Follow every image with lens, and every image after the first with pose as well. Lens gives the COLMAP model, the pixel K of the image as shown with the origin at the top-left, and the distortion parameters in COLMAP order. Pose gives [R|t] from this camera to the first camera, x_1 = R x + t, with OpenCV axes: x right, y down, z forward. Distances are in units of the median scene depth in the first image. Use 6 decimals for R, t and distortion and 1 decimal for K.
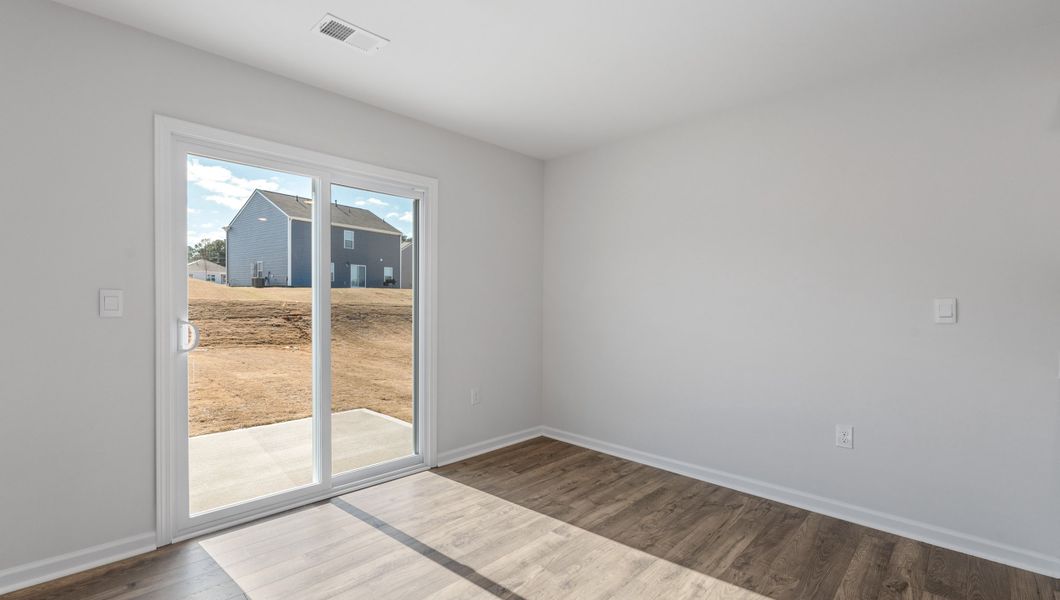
lens RADIAL K [[468.0, 0, 532.0], [0, 468.0, 301.6], [0, 0, 1]] dist [-0.014183, -0.000116]
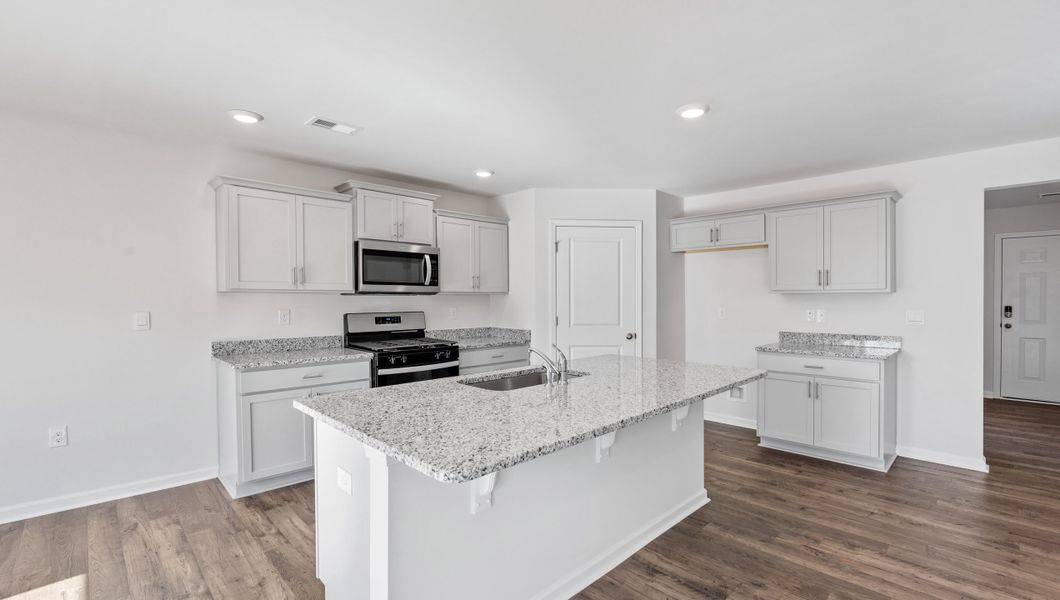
lens RADIAL K [[468.0, 0, 532.0], [0, 468.0, 301.6], [0, 0, 1]] dist [-0.014183, -0.000116]
pose [[0.025442, -0.006484, 0.999655, -0.058177], [0.004568, 0.999969, 0.006370, -0.005386], [-0.999666, 0.004405, 0.025471, -0.023520]]
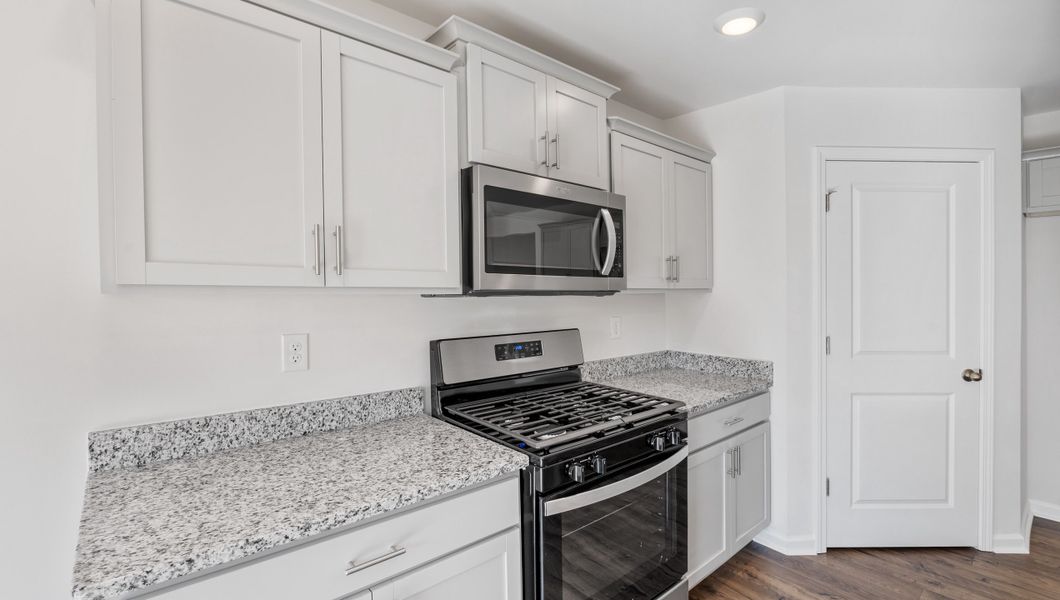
lens RADIAL K [[478.5, 0, 550.8], [0, 478.5, 298.8], [0, 0, 1]] dist [-0.002469, -0.000227]
pose [[0.049082, -0.018481, 0.998624, 0.066265], [0.004467, 0.999823, 0.018283, -0.009091], [-0.998785, 0.003563, 0.049156, 0.043513]]
